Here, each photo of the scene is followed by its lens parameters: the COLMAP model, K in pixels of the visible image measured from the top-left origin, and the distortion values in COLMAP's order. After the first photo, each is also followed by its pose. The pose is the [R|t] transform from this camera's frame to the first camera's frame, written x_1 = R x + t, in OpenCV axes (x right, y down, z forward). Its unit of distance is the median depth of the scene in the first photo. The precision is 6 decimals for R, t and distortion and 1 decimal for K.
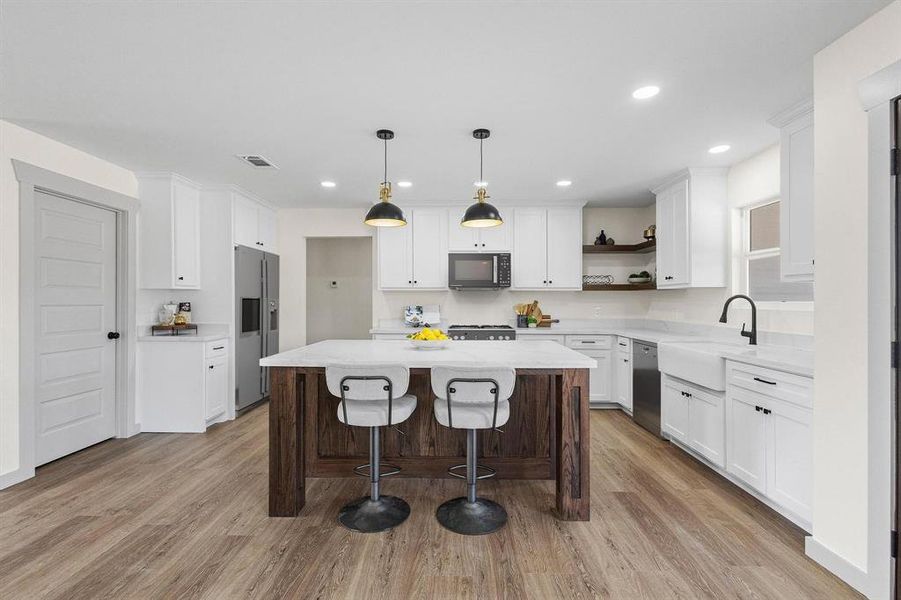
lens RADIAL K [[409.1, 0, 449.1], [0, 409.1, 298.9], [0, 0, 1]] dist [0.001622, 0.000219]
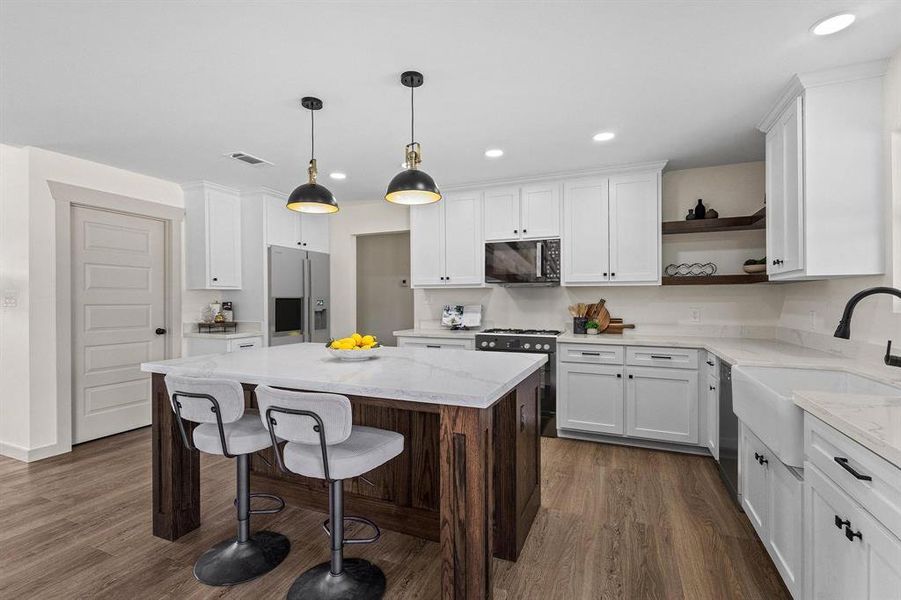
lens RADIAL K [[411.9, 0, 449.7], [0, 411.9, 298.1], [0, 0, 1]] dist [0.001517, 0.000175]
pose [[0.926884, -0.004020, -0.375326, 0.300256], [0.004454, 0.999990, 0.000290, 0.000961], [0.375321, -0.001940, 0.926893, 0.221555]]
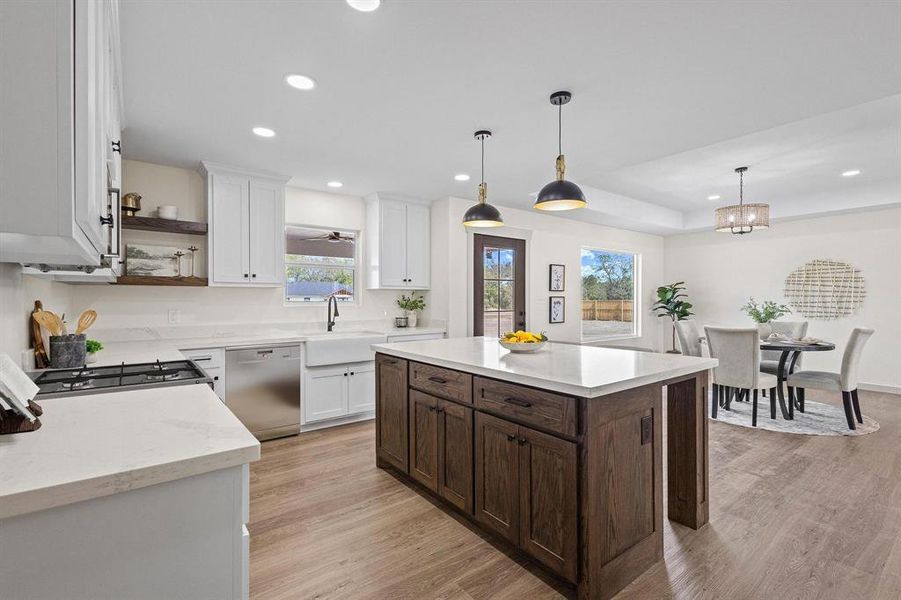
lens RADIAL K [[414.4, 0, 450.5], [0, 414.4, 300.0], [0, 0, 1]] dist [0.002588, 0.000370]
pose [[-0.621307, -0.001115, 0.783566, -0.472198], [-0.002047, 0.999998, -0.000200, 0.003230], [-0.783564, -0.001728, -0.621308, 1.189687]]
